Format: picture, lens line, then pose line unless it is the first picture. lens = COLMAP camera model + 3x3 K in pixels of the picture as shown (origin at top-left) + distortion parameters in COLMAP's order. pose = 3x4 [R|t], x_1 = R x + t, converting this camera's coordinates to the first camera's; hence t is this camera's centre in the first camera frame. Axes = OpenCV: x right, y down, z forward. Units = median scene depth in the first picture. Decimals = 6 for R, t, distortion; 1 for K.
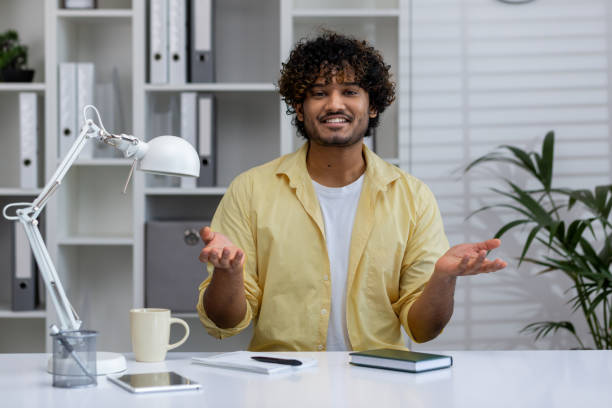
lens RADIAL K [[1140.3, 0, 306.0], [0, 1140.3, 204.0], [0, 0, 1]] dist [0.004754, 0.018176]
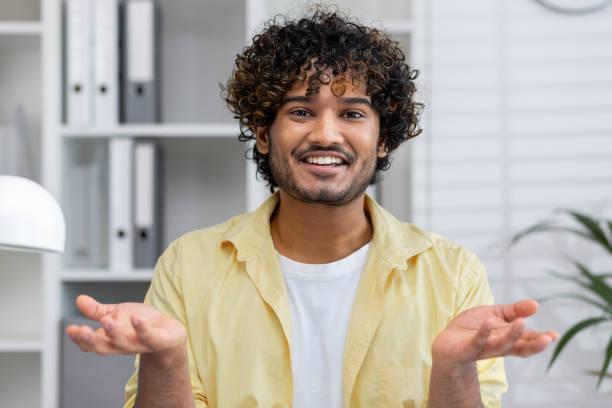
lens RADIAL K [[1363.7, 0, 306.0], [0, 1363.7, 204.0], [0, 0, 1]] dist [0.249390, 0.062706]
pose [[0.999943, -0.002108, 0.010421, 0.005051], [0.002779, 0.997888, -0.064894, 0.000247], [-0.010262, 0.064919, 0.997838, 0.146919]]
